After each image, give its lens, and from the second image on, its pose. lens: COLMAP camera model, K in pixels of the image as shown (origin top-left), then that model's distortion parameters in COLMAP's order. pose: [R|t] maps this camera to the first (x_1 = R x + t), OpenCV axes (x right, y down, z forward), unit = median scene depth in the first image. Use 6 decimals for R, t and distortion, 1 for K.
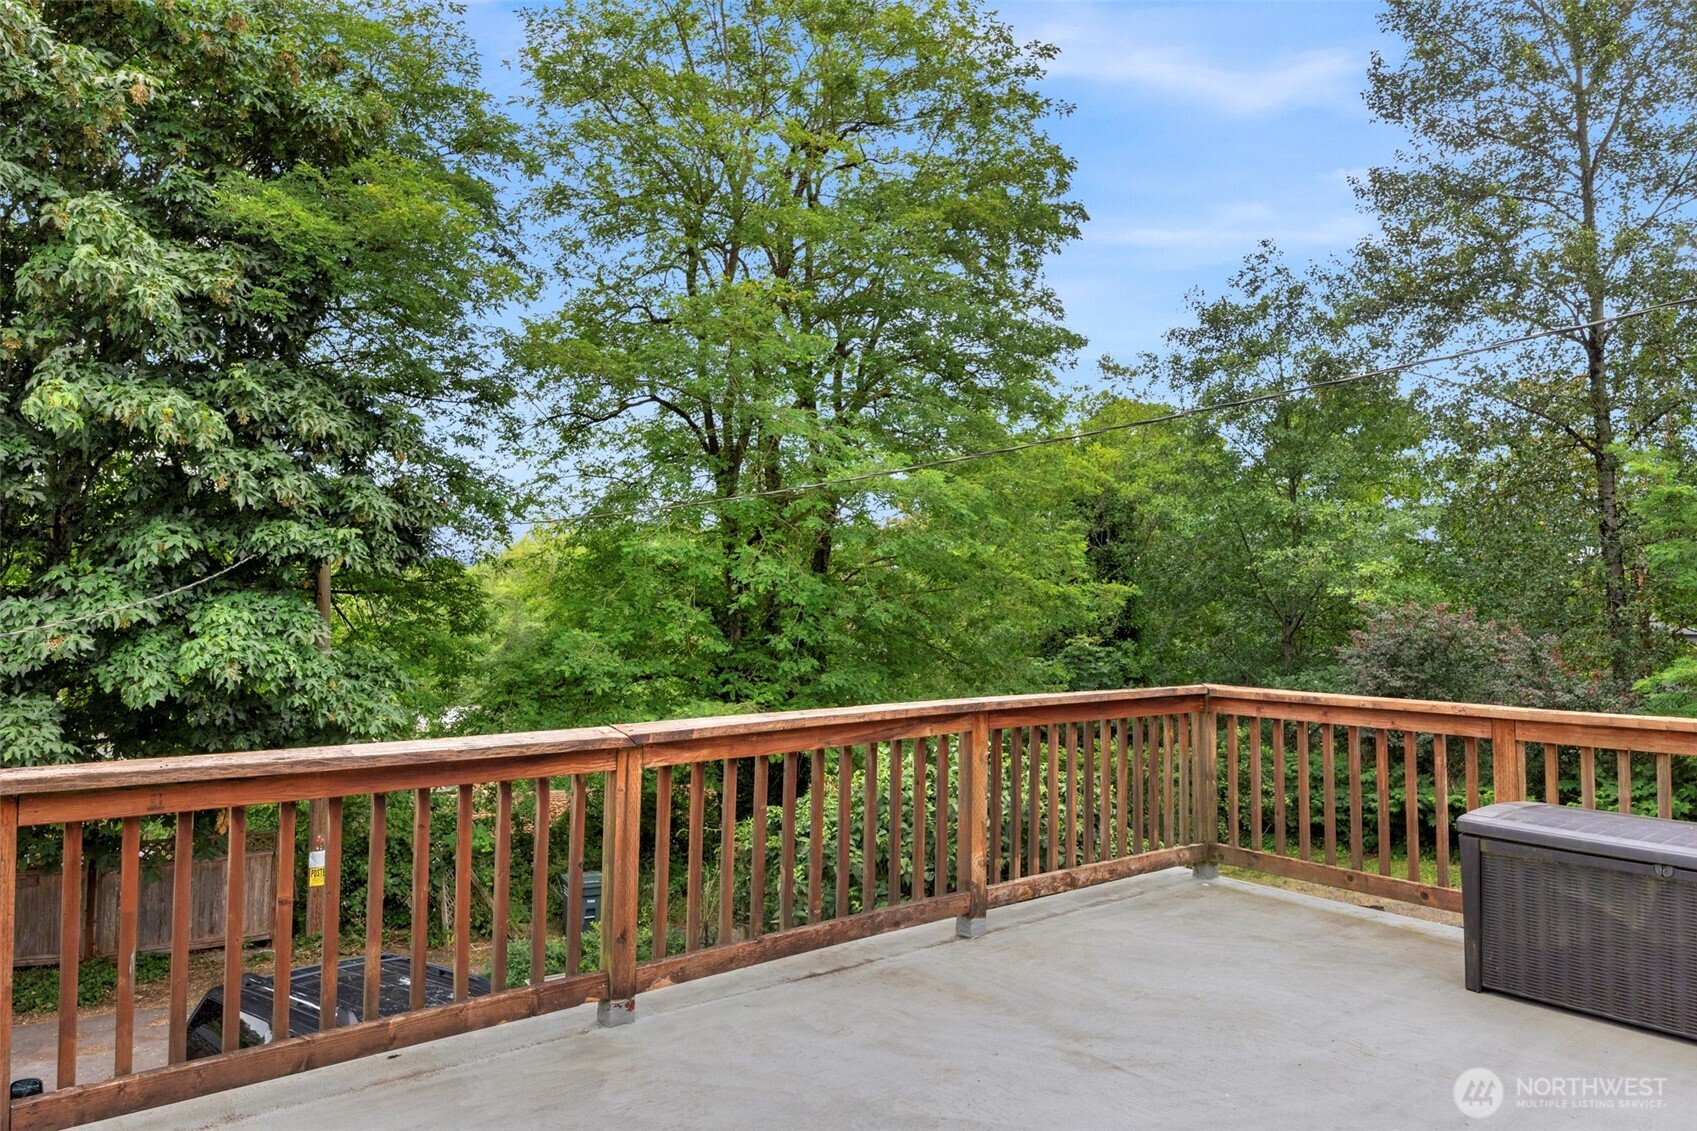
lens RADIAL K [[1150.0, 0, 848.5], [0, 1150.0, 565.5], [0, 0, 1]] dist [-0.009824, -0.002360]
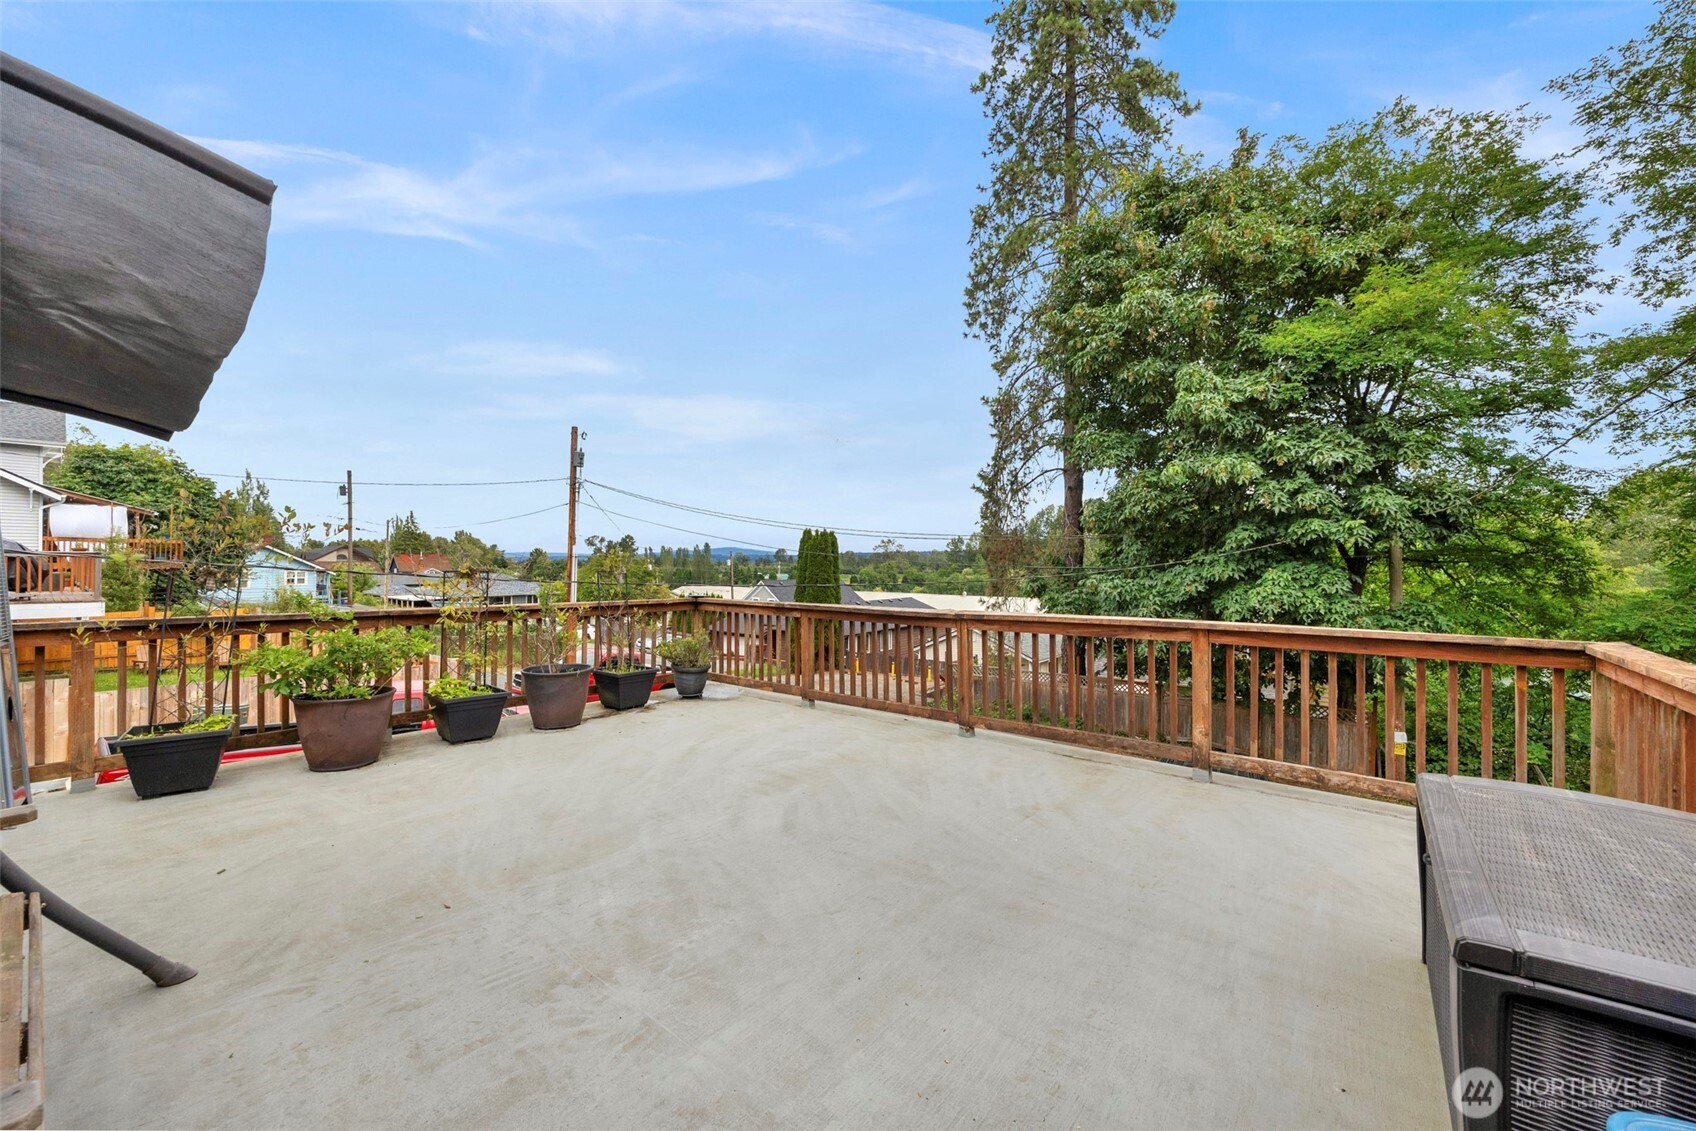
lens RADIAL K [[673.1, 0, 856.1], [0, 673.1, 563.0], [0, 0, 1]] dist [0.000006, 0.000032]
pose [[0.211043, -0.011129, -0.977413, 0.341998], [0.028410, 0.999583, -0.005248, 0.012408], [0.977064, -0.026660, 0.211271, 0.151382]]
